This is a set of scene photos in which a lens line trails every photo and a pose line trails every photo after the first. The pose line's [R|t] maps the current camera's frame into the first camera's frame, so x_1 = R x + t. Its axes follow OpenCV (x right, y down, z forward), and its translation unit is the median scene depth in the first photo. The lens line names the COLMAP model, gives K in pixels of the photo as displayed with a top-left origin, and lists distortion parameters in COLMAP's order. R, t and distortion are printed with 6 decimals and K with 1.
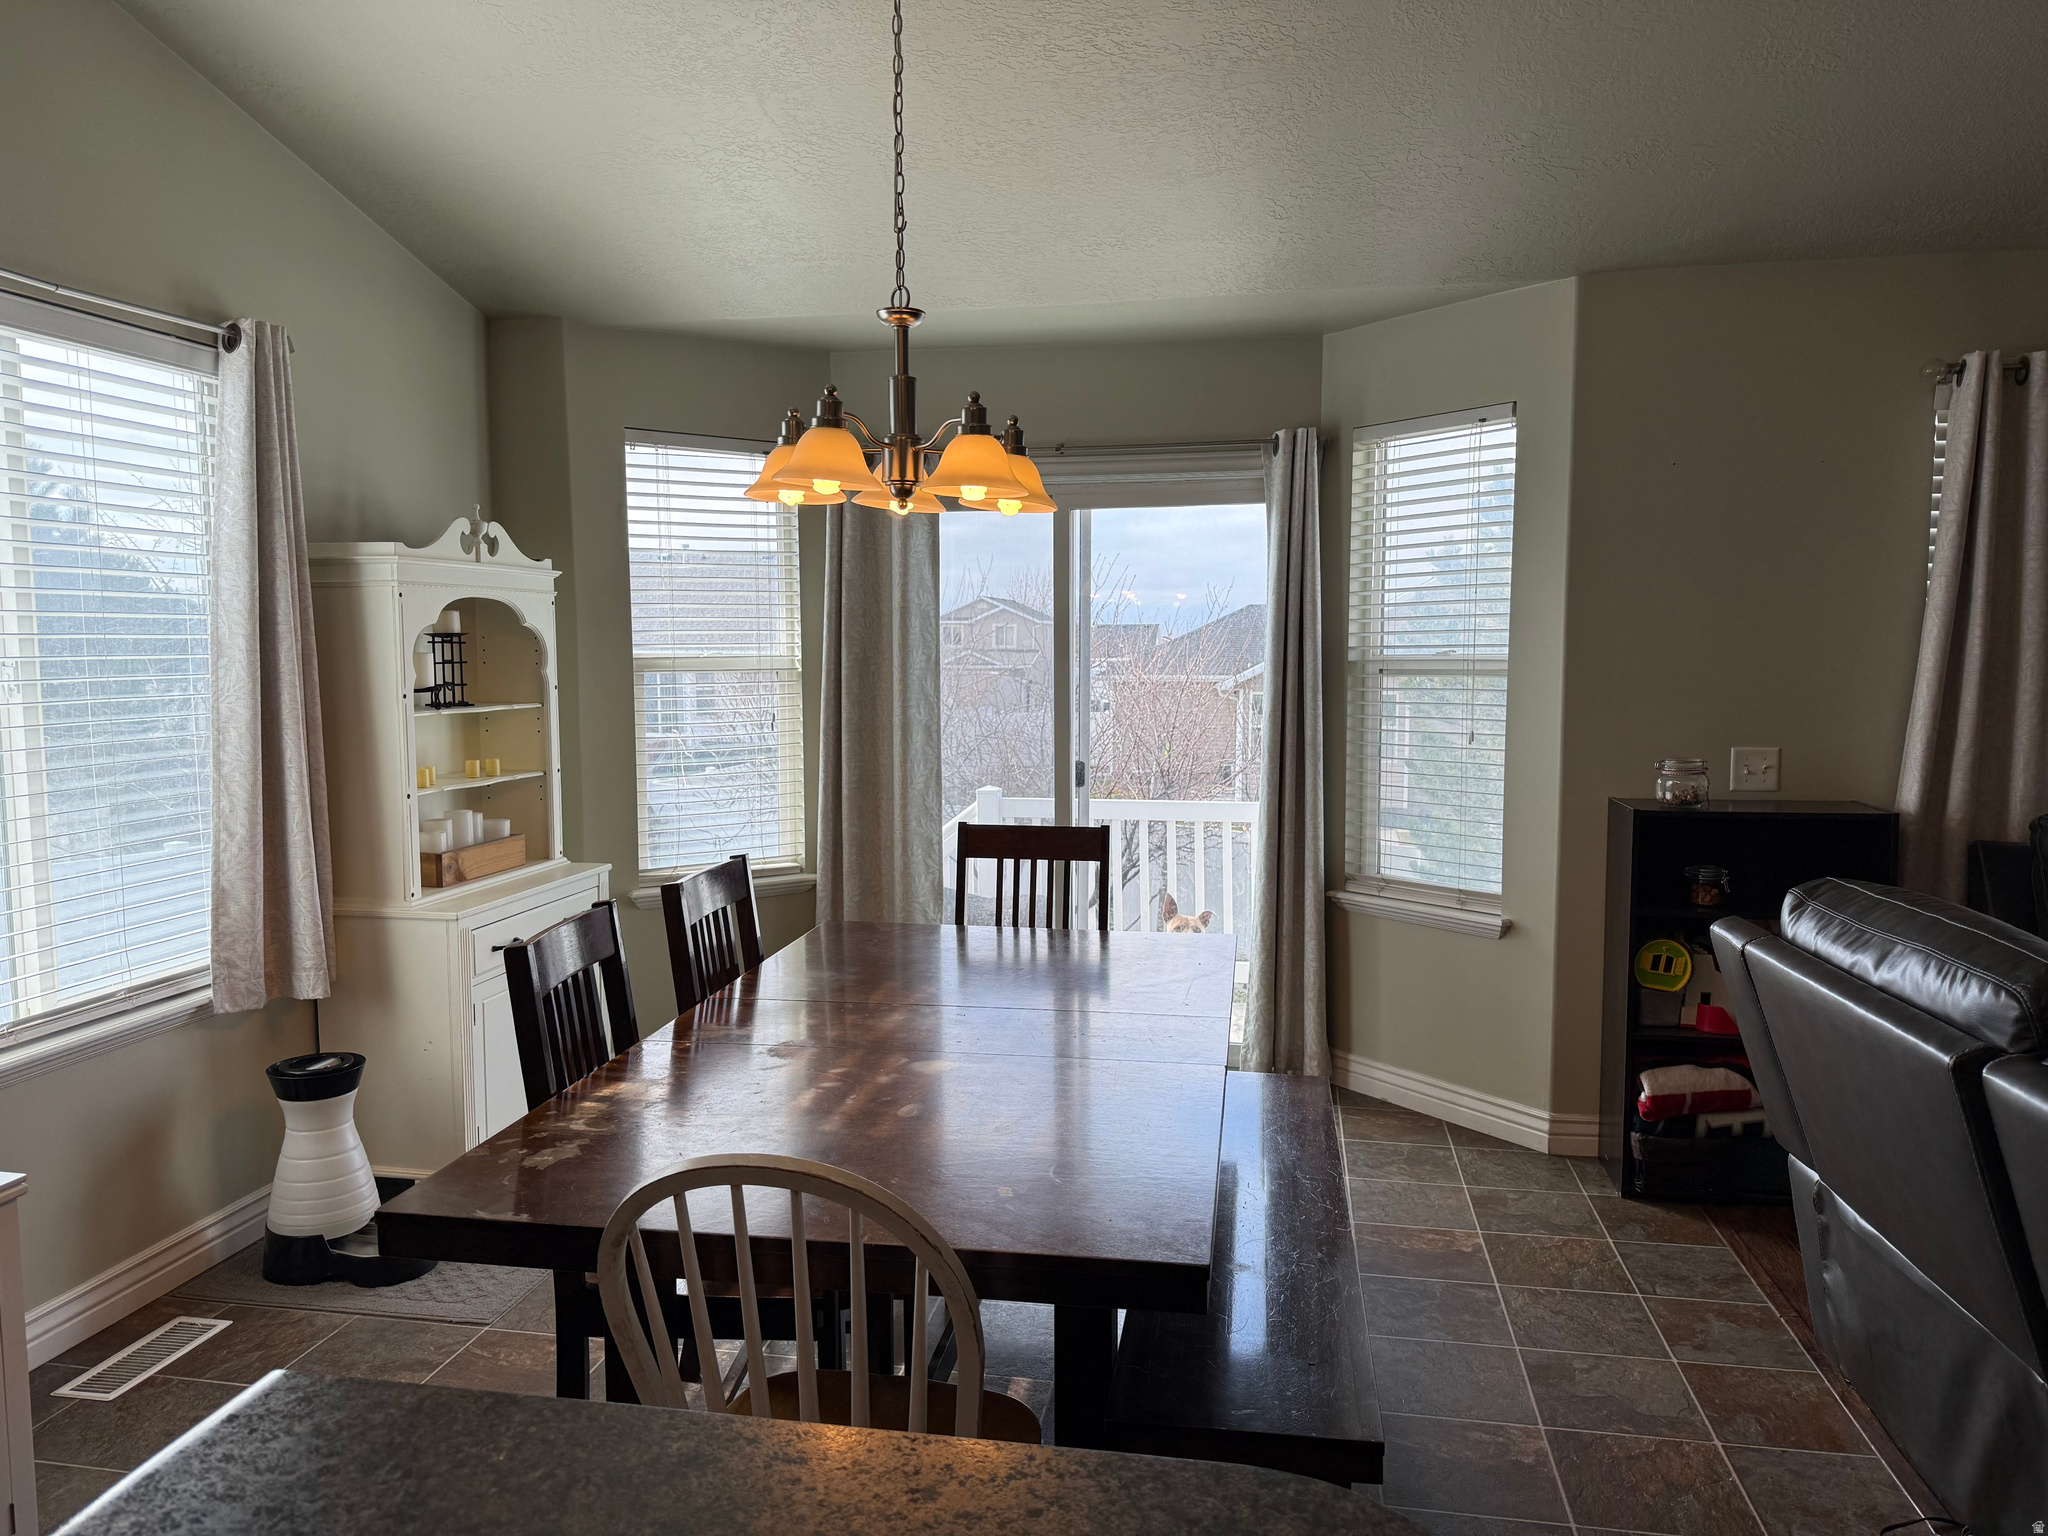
lens RADIAL K [[1431.0, 0, 1019.4], [0, 1431.0, 766.8], [0, 0, 1]] dist [0.077527, -0.114355]
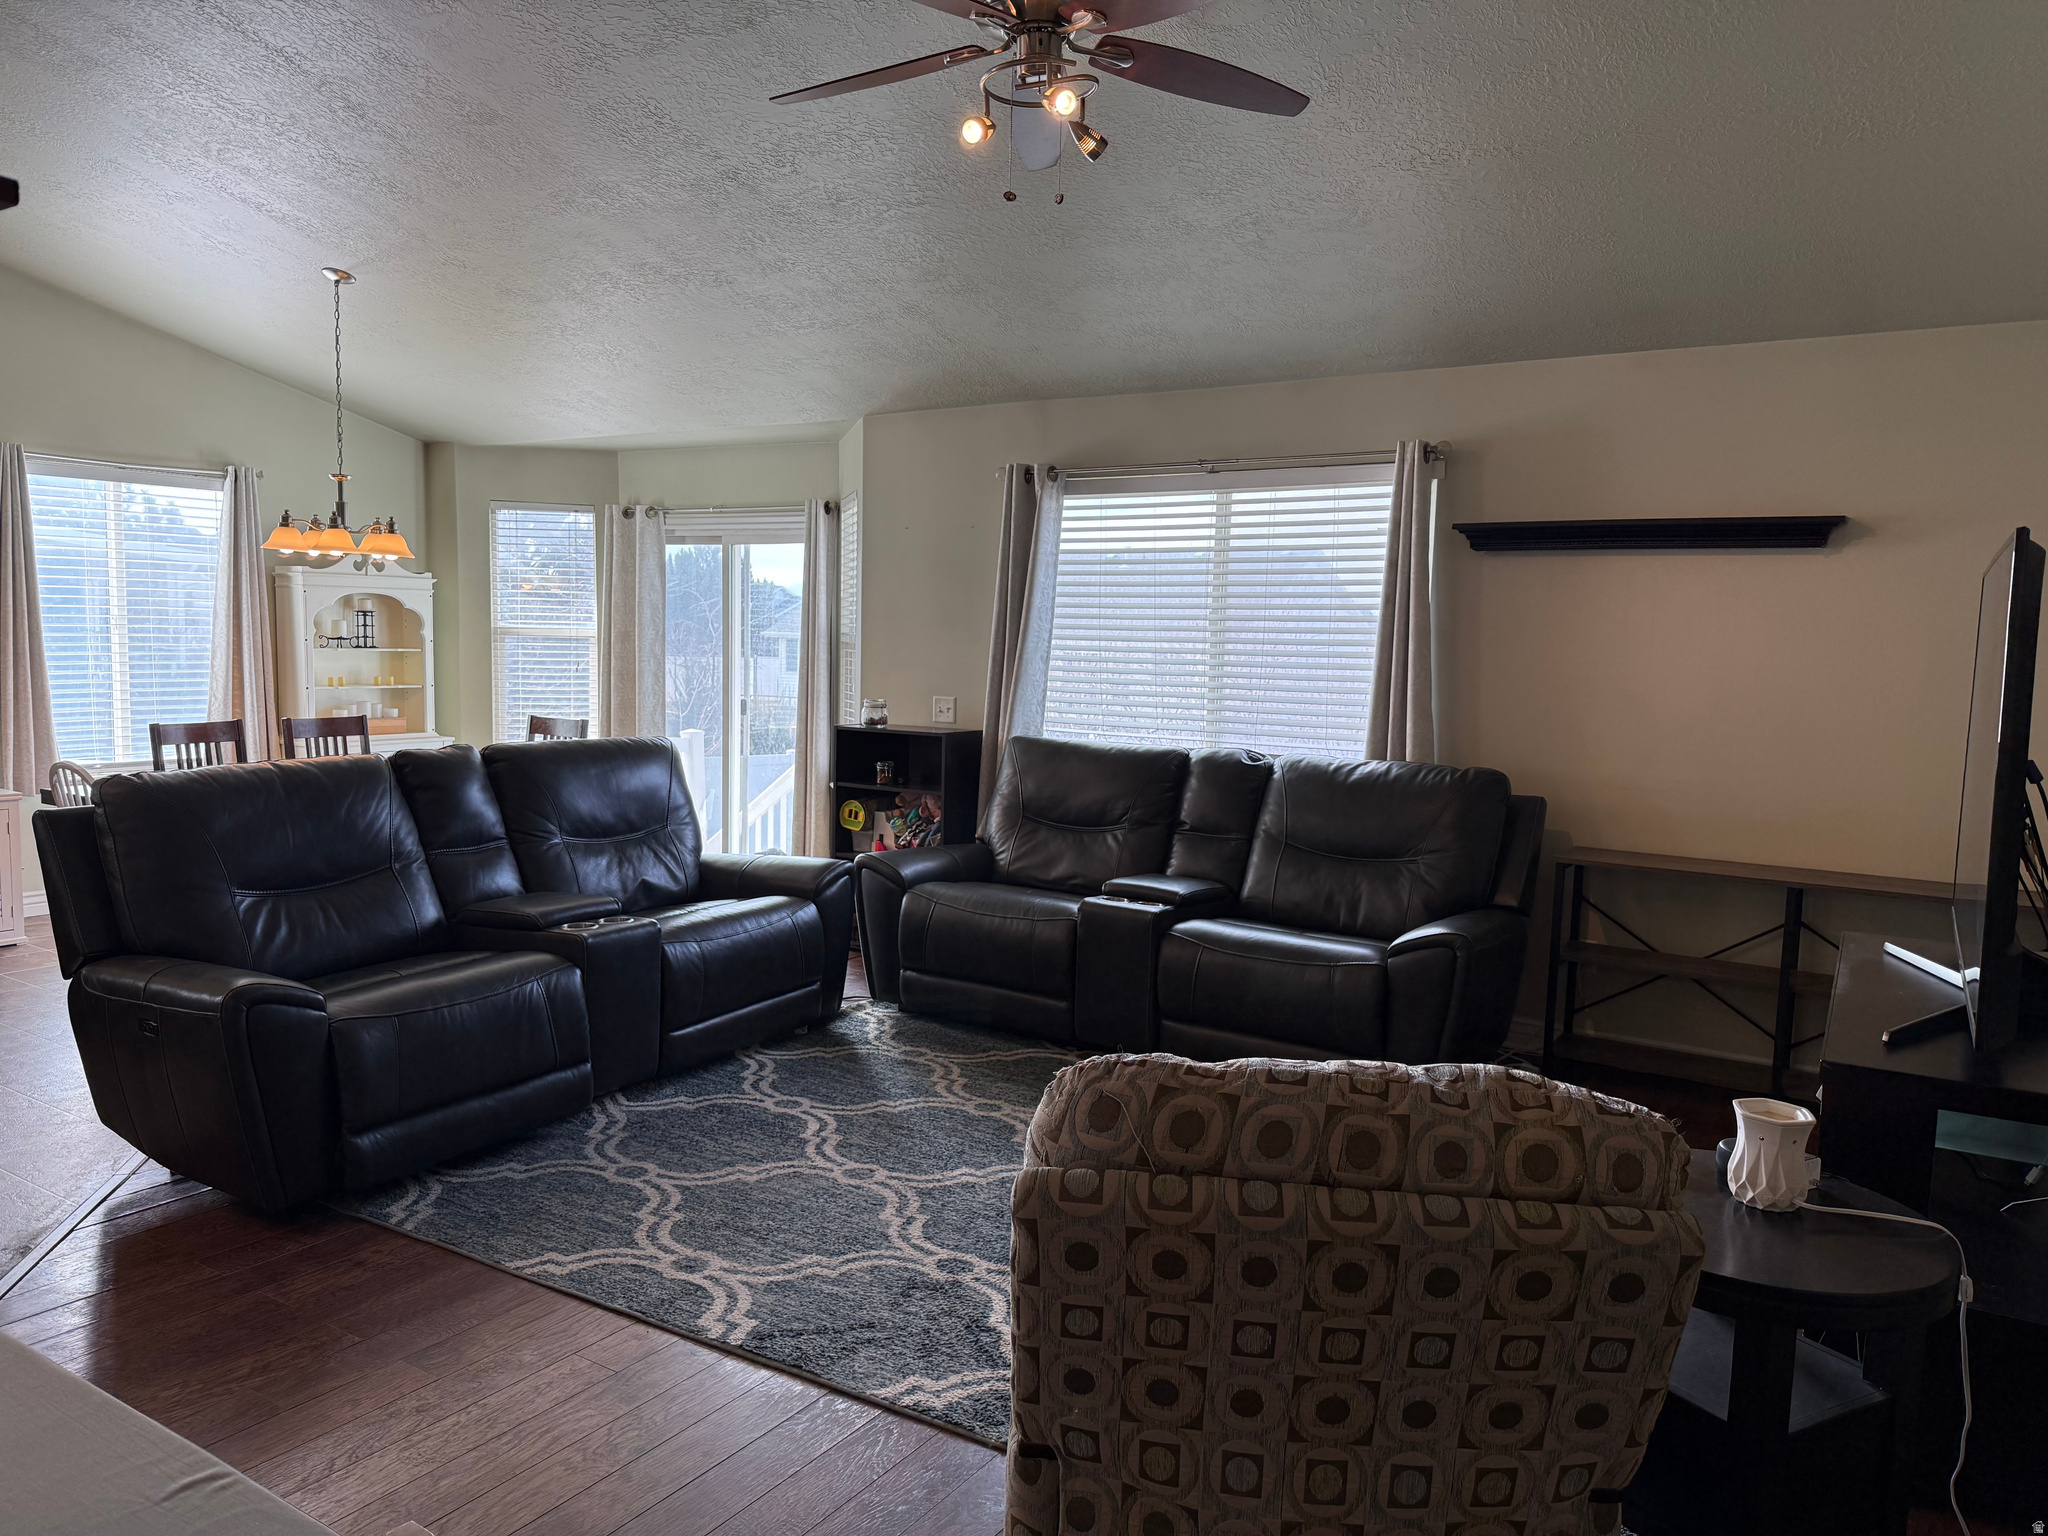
lens RADIAL K [[1431.0, 0, 1019.4], [0, 1431.0, 766.8], [0, 0, 1]] dist [0.077527, -0.114355]
pose [[0.922765, 0.059874, -0.380684, 1.126272], [-0.058980, 0.998161, 0.014027, 0.037149], [0.380824, 0.009509, 0.924599, -0.455511]]
